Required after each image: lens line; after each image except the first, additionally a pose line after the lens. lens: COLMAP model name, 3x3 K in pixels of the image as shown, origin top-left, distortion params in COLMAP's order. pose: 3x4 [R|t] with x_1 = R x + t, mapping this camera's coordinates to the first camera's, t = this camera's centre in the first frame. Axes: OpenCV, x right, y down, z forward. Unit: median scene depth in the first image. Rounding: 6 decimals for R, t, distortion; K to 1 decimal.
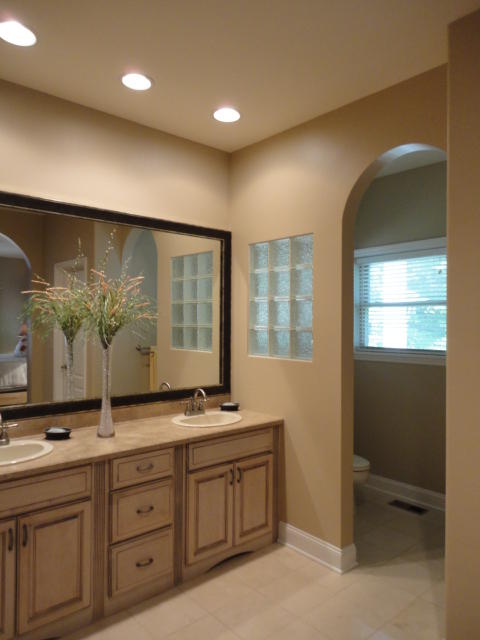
lens RADIAL K [[465.3, 0, 239.6], [0, 465.3, 317.7], [0, 0, 1]] dist [0.008292, -0.005214]
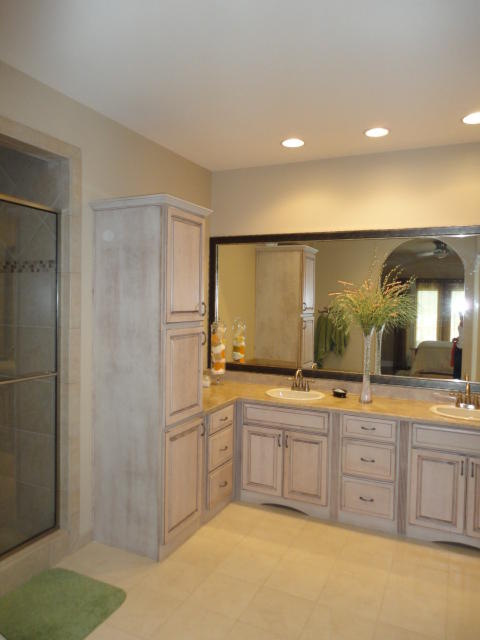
lens RADIAL K [[465.3, 0, 240.8], [0, 465.3, 320.9], [0, 0, 1]] dist [0.008292, -0.005214]
pose [[0.410305, 0.037242, -0.911188, 0.810785], [-0.012749, 0.999302, 0.035103, -0.026318], [0.911859, -0.002787, 0.410493, 0.117050]]
